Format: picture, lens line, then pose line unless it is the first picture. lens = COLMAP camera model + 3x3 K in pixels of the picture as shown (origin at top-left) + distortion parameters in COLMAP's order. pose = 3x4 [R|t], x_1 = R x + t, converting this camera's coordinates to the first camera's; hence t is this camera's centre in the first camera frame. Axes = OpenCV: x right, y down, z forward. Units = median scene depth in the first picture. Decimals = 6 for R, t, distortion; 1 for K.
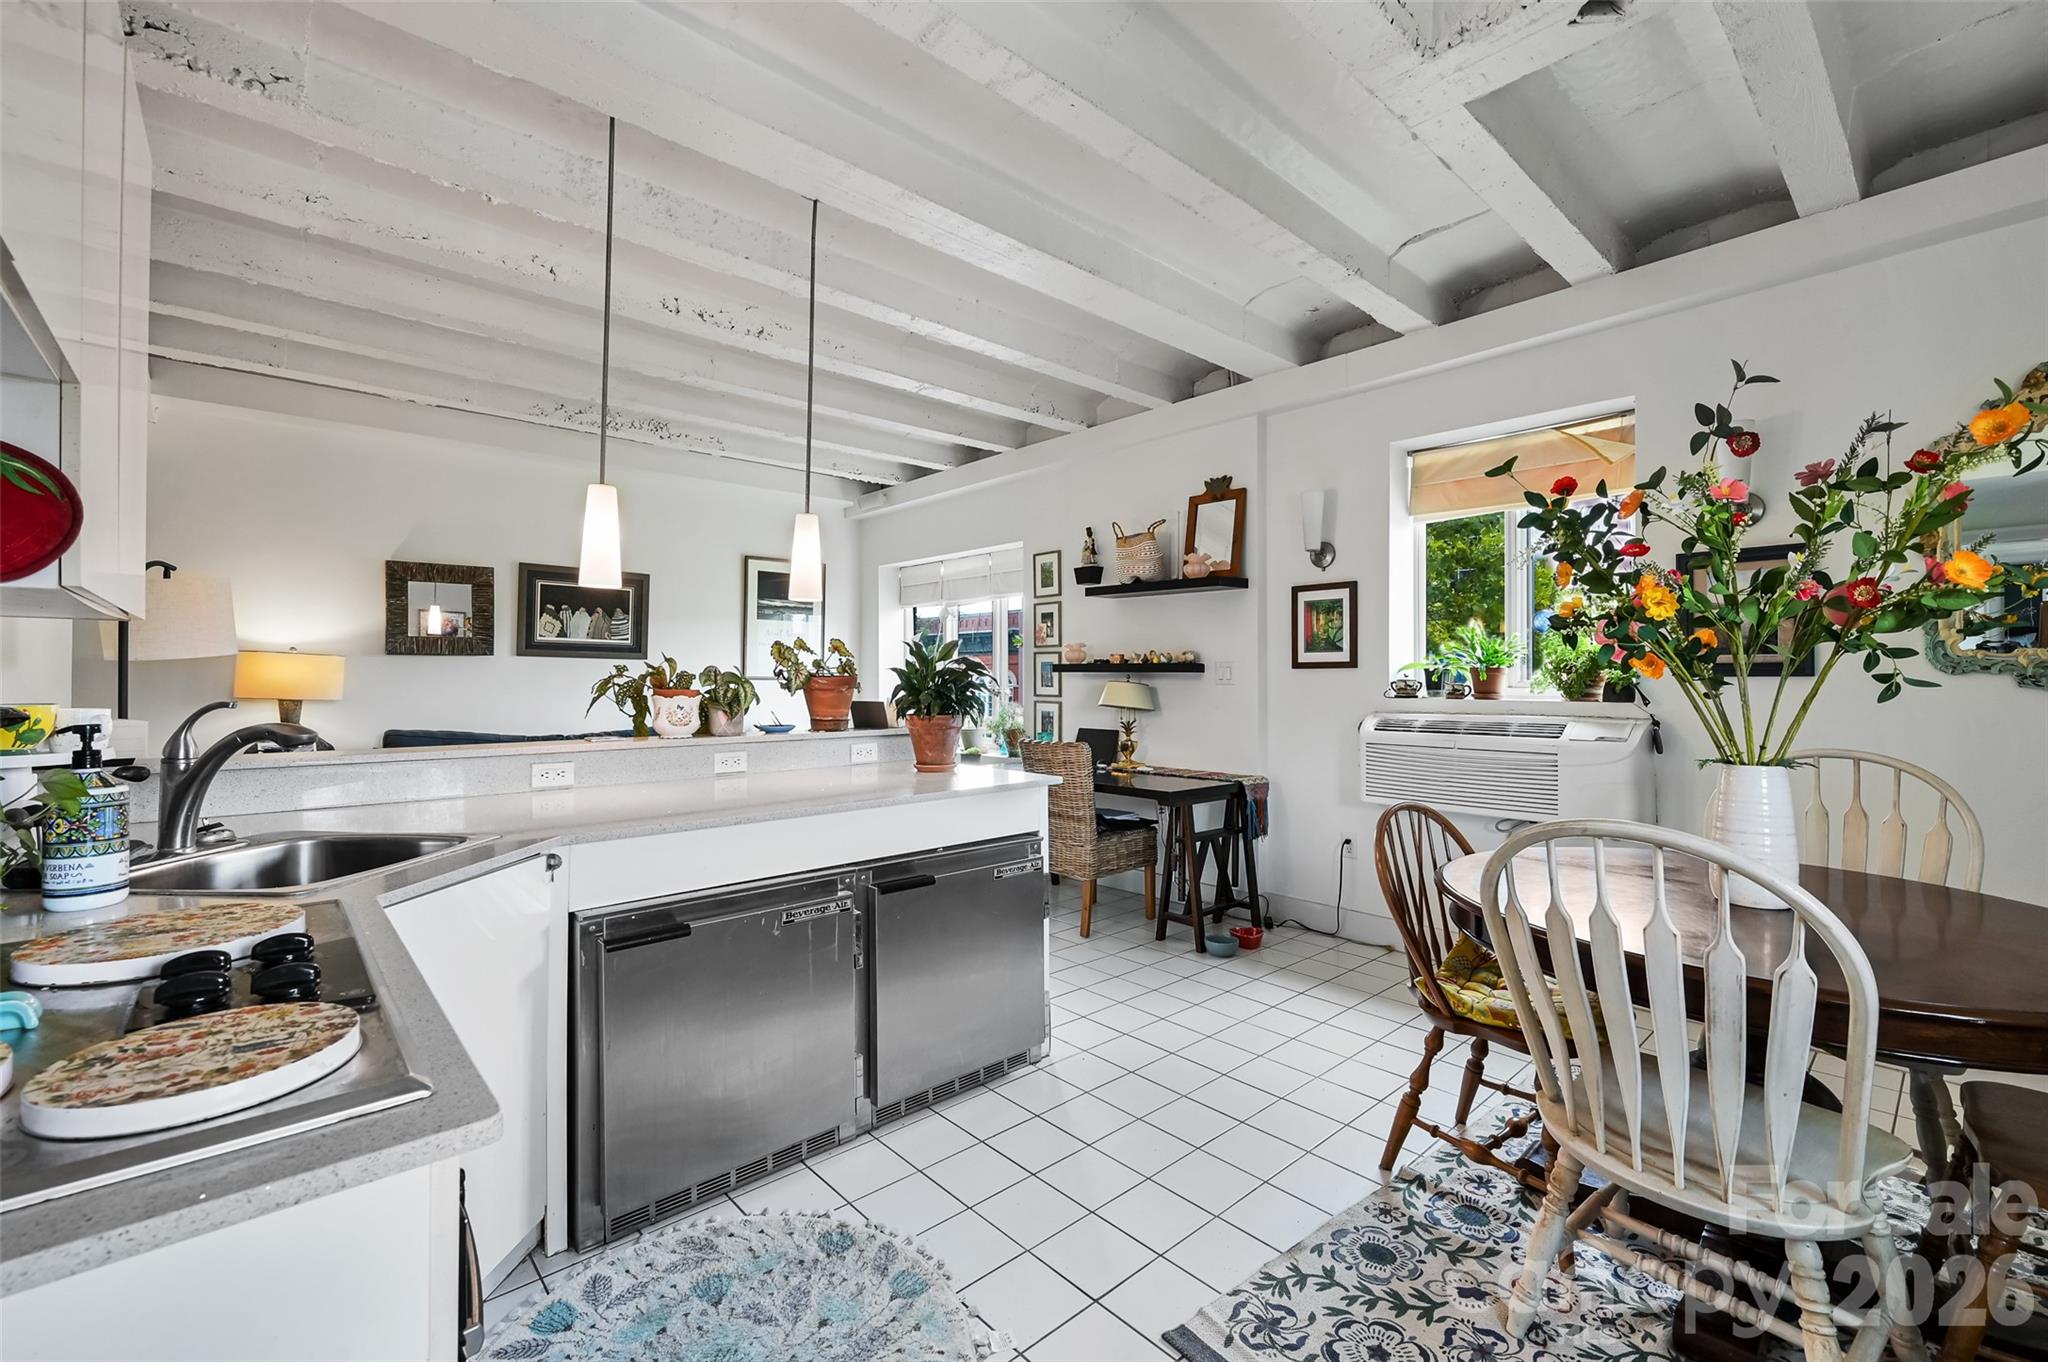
lens RADIAL K [[863.8, 0, 1016.8], [0, 863.8, 670.5], [0, 0, 1]] dist [-0.000189, 0.000445]
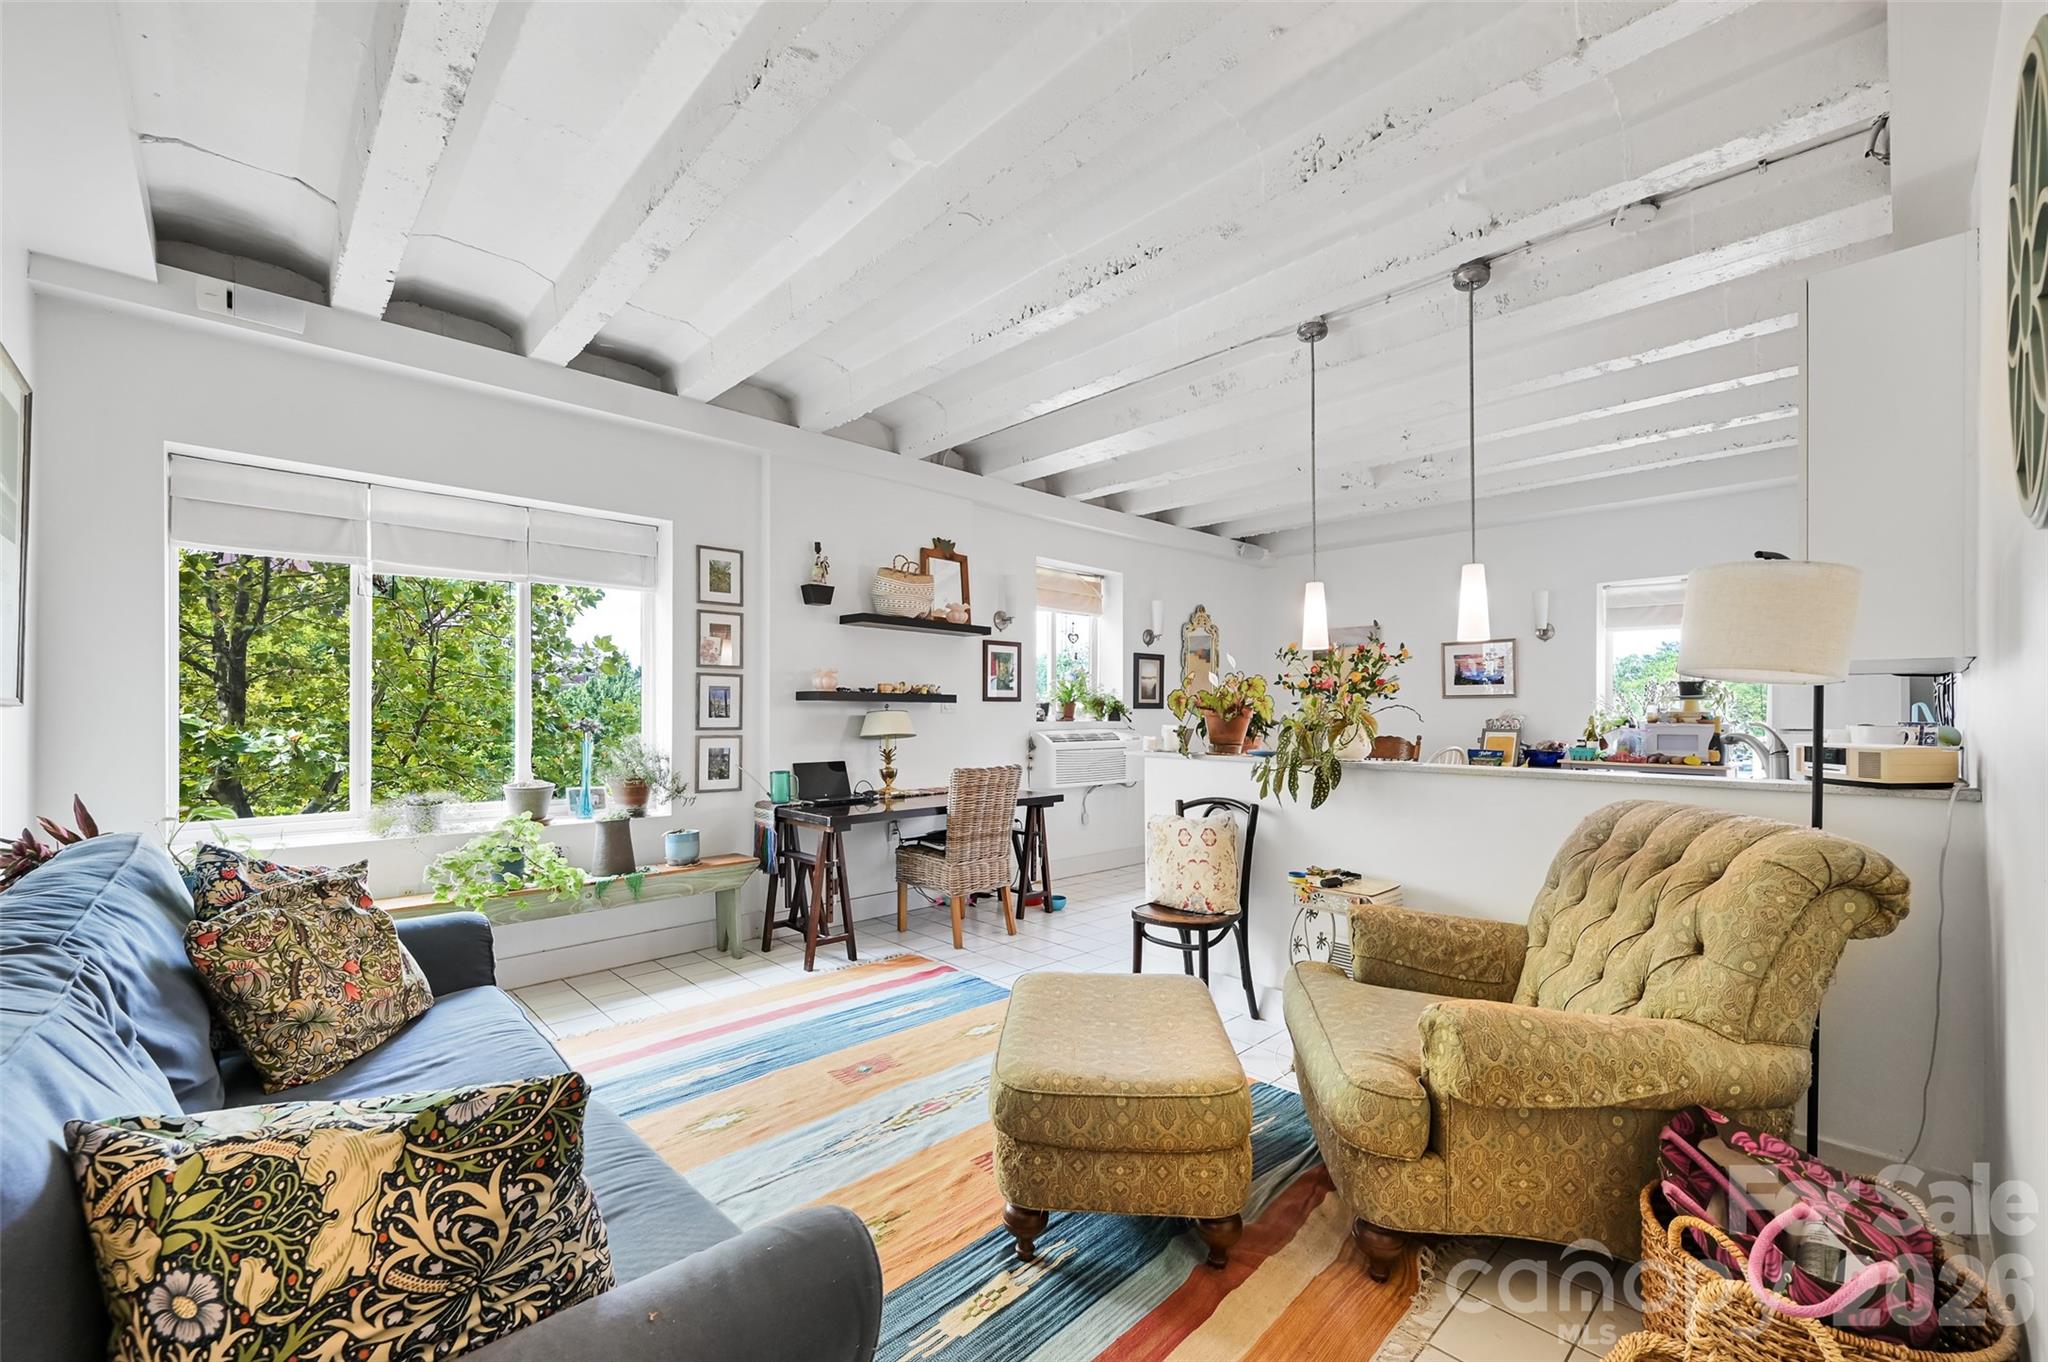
lens RADIAL K [[836.0, 0, 1042.5], [0, 836.0, 717.6], [0, 0, 1]] dist [-0.000156, 0.000053]
pose [[-0.037362, -0.007974, 0.999270, -1.122262], [-0.013880, 0.999876, 0.007459, 0.013790], [-0.999205, -0.013591, -0.037468, 1.100306]]
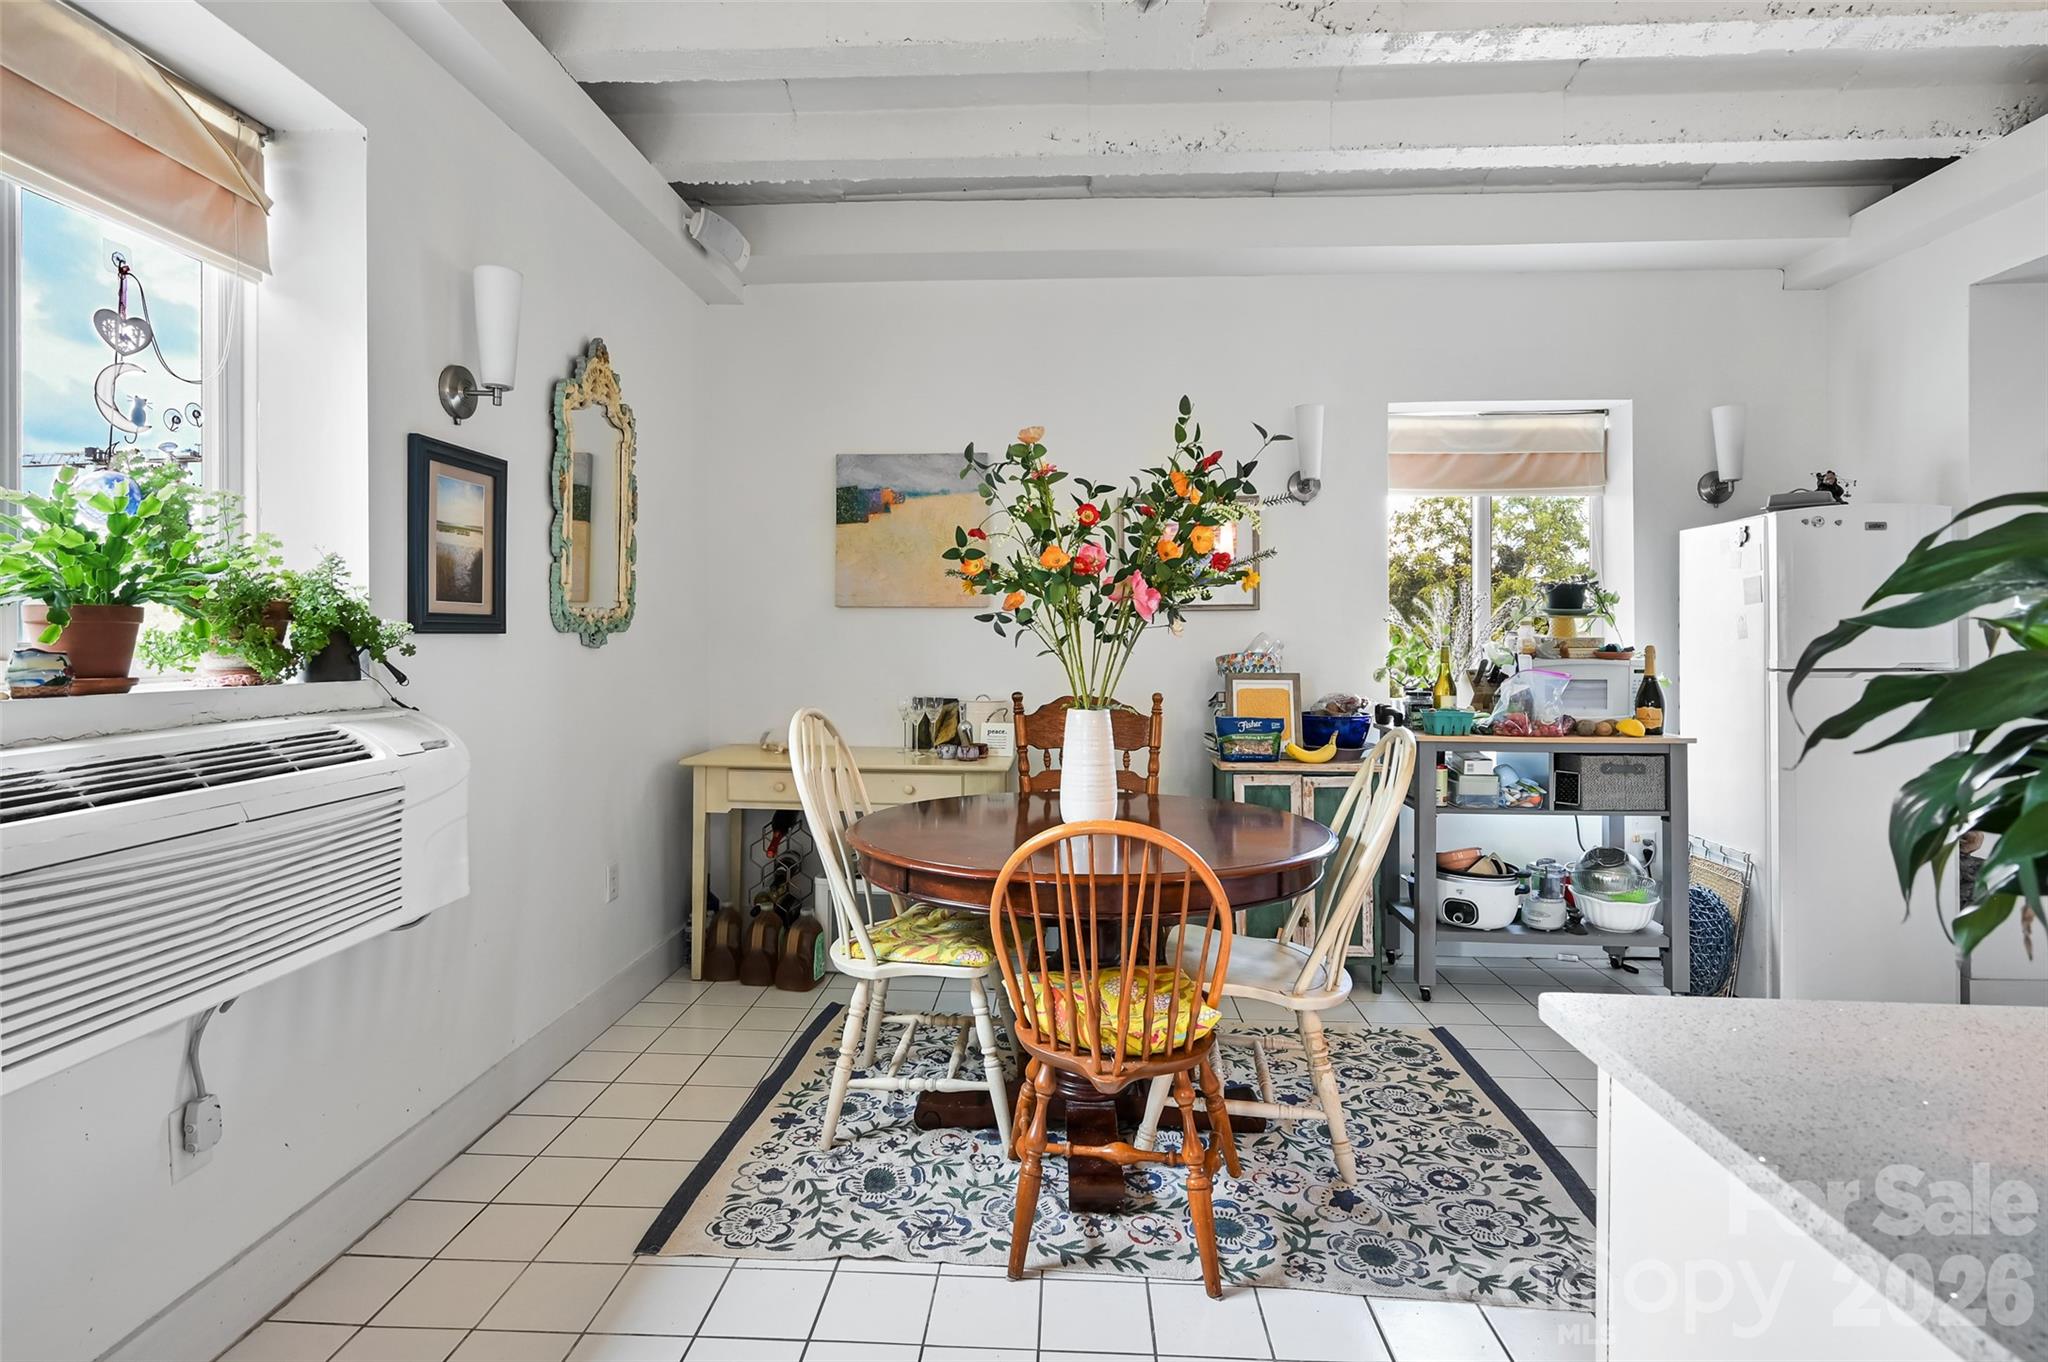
lens RADIAL K [[1035.7, 0, 1018.2], [0, 1035.7, 637.4], [0, 0, 1]] dist [-0.000567, 0.000198]
pose [[-0.709340, -0.001295, 0.704865, -0.046780], [-0.007845, 0.999951, -0.006058, 0.008832], [-0.704823, -0.009826, -0.709315, 1.021686]]
